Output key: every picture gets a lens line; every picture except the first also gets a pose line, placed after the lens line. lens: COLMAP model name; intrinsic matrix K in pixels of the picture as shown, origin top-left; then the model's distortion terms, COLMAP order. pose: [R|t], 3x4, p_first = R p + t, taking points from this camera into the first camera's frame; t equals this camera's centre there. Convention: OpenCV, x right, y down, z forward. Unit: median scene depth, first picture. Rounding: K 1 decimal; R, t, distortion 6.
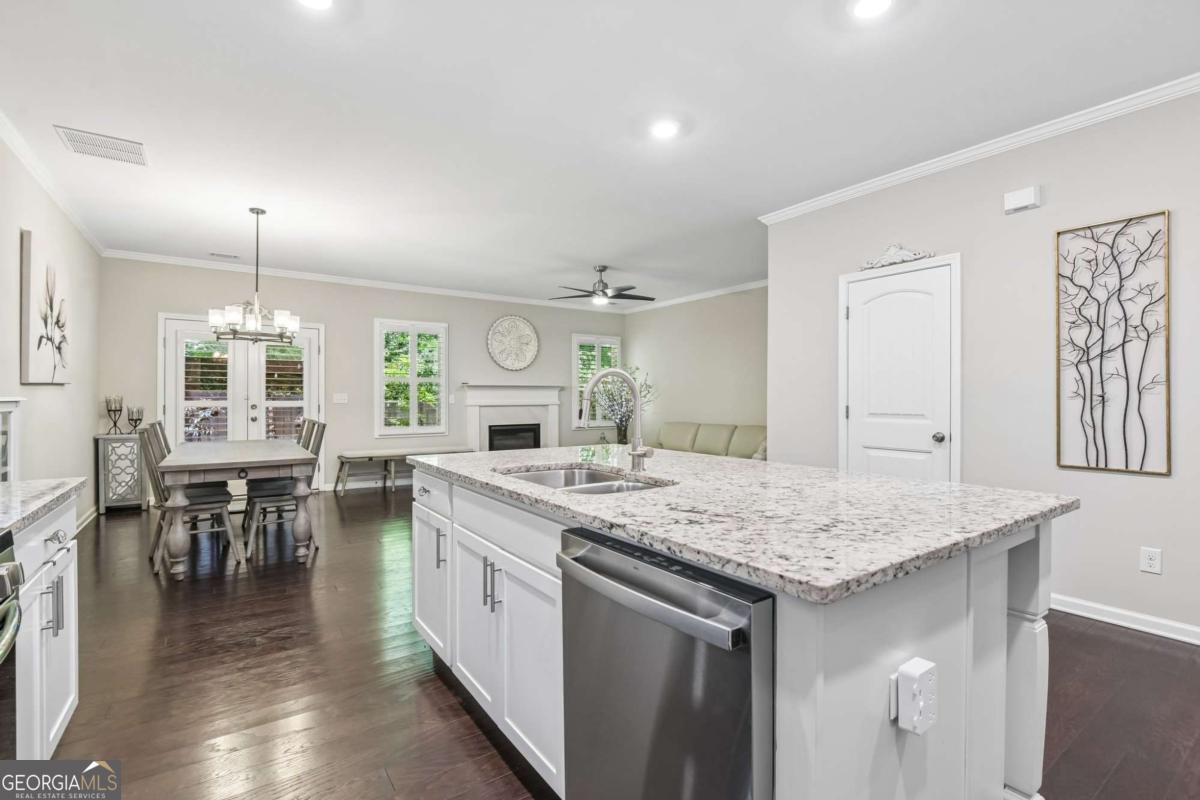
lens RADIAL K [[548.8, 0, 600.0], [0, 548.8, 400.0], [0, 0, 1]] dist [-0.003711, -0.010642]
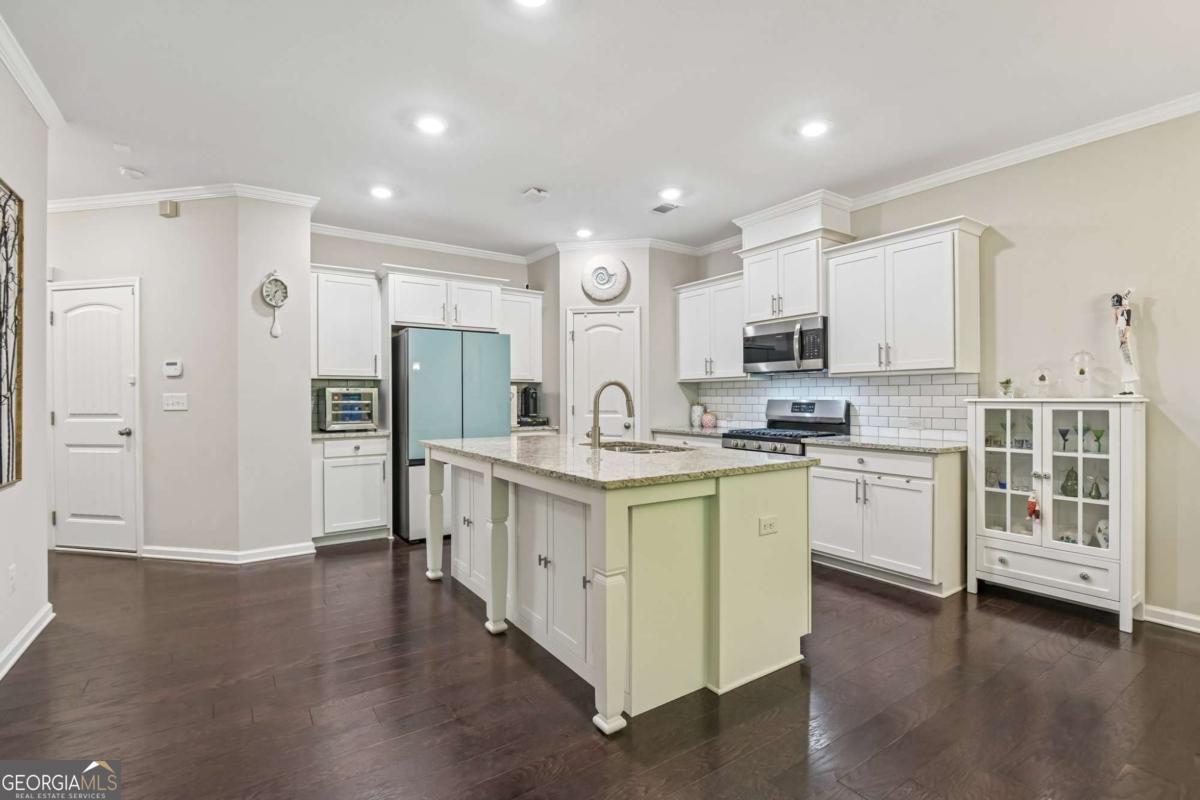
lens RADIAL K [[548.8, 0, 600.0], [0, 548.8, 400.0], [0, 0, 1]] dist [-0.003711, -0.010642]
pose [[-0.999898, 0.000098, 0.014278, 0.013226], [0.000176, 0.999985, 0.005487, -0.003375], [-0.014277, 0.005489, -0.999883, 0.865631]]
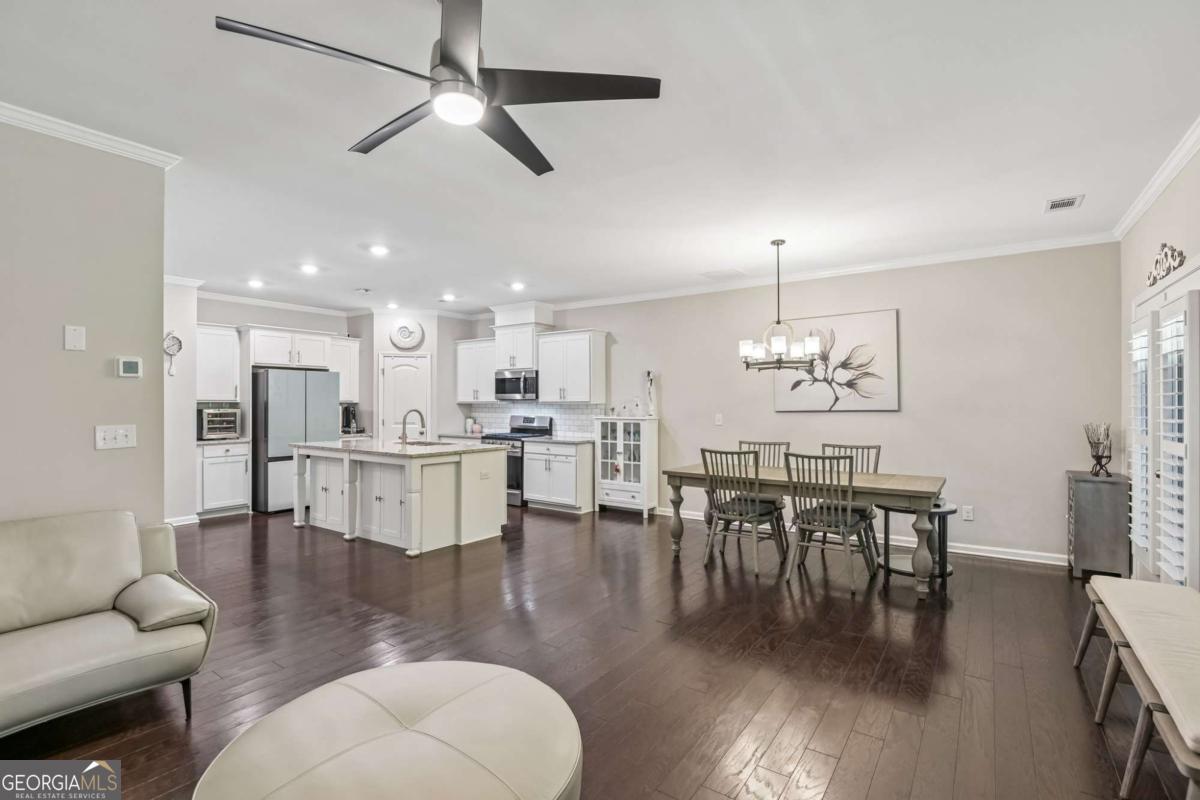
lens RADIAL K [[548.8, 0, 600.0], [0, 548.8, 400.0], [0, 0, 1]] dist [-0.003711, -0.010642]
pose [[-0.940300, -0.005375, -0.340304, 0.029127], [-0.004049, 0.999981, -0.004606, -0.032349], [0.340323, -0.002953, -0.940304, 1.397252]]
